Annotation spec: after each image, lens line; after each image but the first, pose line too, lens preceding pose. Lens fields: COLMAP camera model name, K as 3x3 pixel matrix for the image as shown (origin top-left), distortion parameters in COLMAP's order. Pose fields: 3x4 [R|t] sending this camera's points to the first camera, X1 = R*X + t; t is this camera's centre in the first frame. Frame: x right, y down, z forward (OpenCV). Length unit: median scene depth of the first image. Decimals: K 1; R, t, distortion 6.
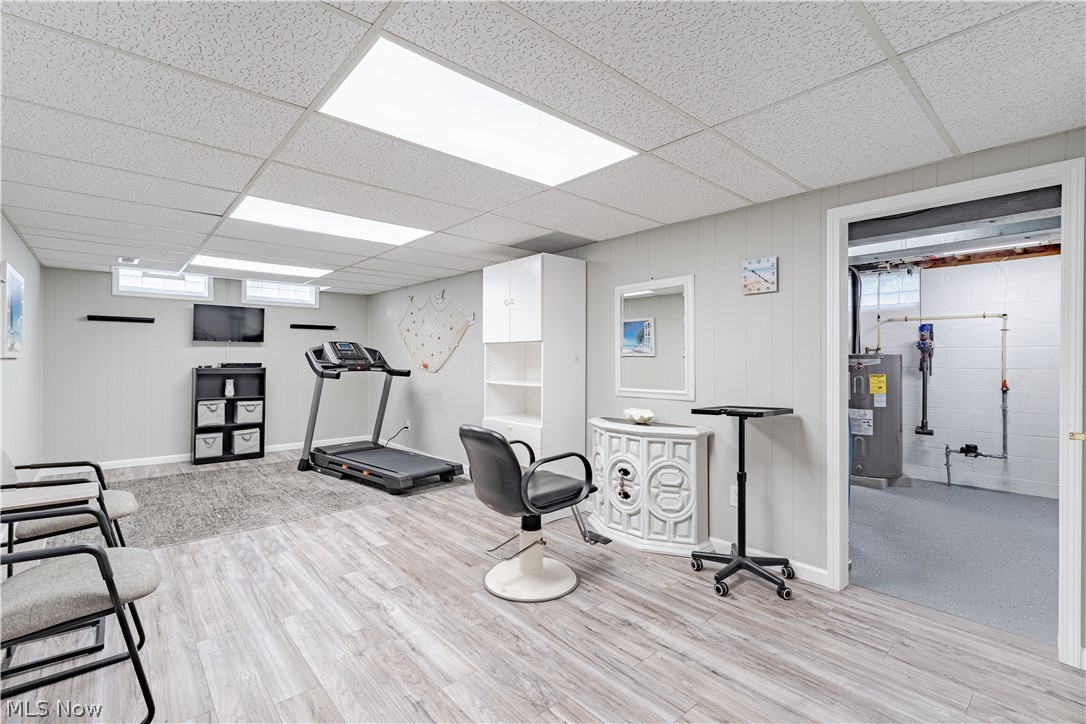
lens RADIAL K [[491.0, 0, 544.0], [0, 491.0, 360.2], [0, 0, 1]] dist [0.003489, -0.000053]
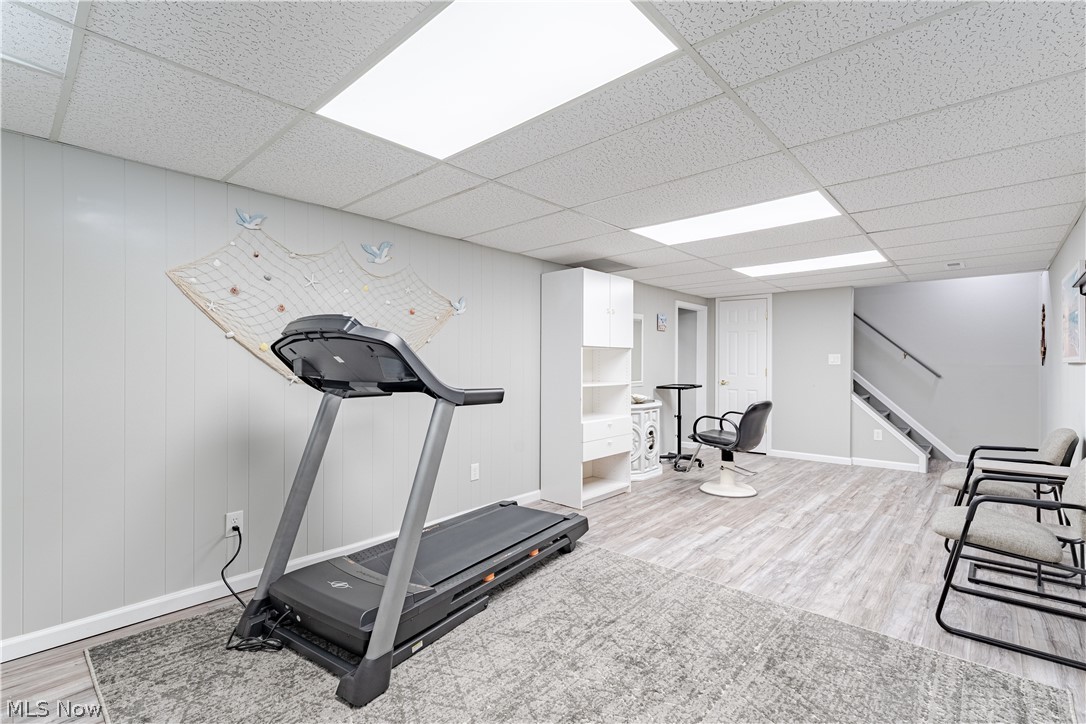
lens RADIAL K [[491.0, 0, 543.9], [0, 491.0, 362.4], [0, 0, 1]] dist [0.003489, -0.000053]
pose [[-0.112873, -0.001895, 0.993608, -1.436200], [-0.000434, 0.999998, 0.001858, -0.005254], [-0.993609, -0.000221, -0.112873, 1.580820]]
